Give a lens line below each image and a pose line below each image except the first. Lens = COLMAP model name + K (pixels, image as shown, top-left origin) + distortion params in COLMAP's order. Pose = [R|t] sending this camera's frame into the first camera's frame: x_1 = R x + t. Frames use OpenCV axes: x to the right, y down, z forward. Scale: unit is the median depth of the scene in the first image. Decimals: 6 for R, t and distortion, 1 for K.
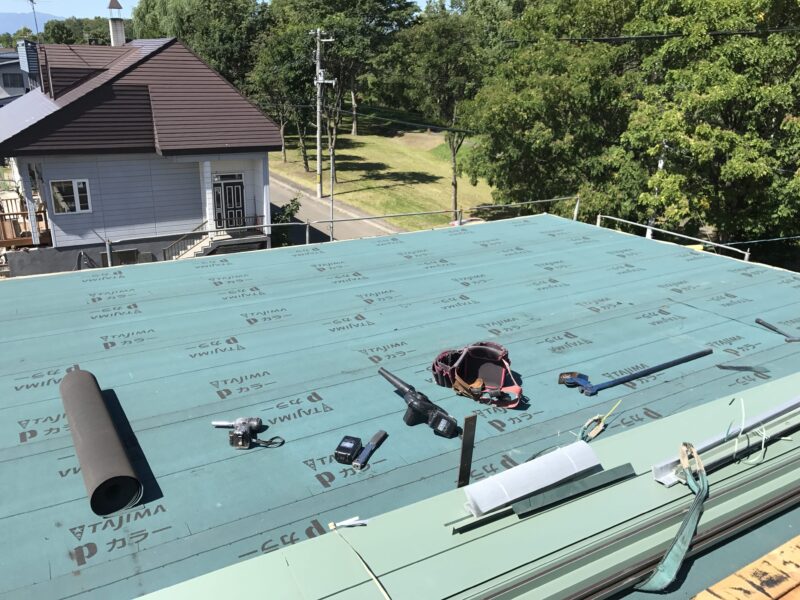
lens RADIAL K [[659.2, 0, 398.6], [0, 659.2, 302.3], [0, 0, 1]] dist [-0.051439, 0.011921]
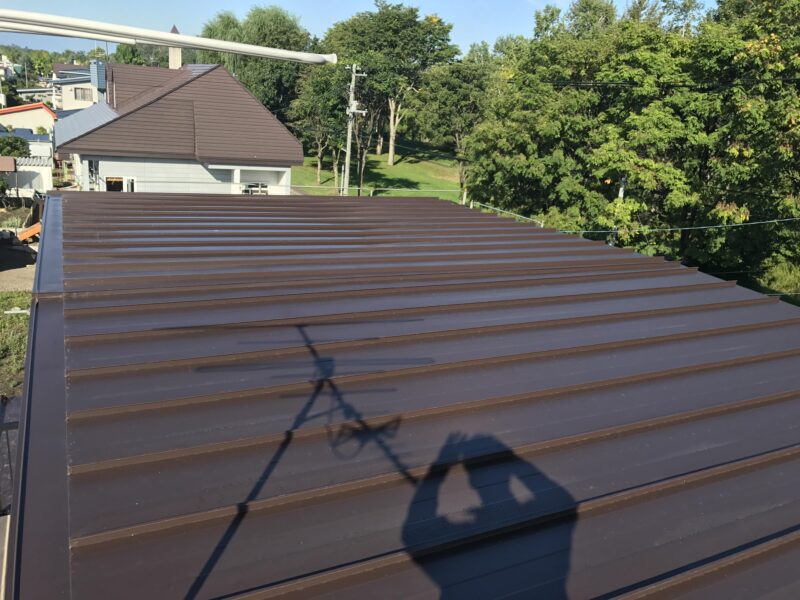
lens RADIAL K [[659.2, 0, 401.0], [0, 659.2, 296.4], [0, 0, 1]] dist [-0.051439, 0.011921]
pose [[0.995534, 0.075495, -0.056686, 0.050493], [-0.078843, 0.995119, -0.059346, 0.035433], [0.051929, 0.063551, 0.996627, -0.085546]]
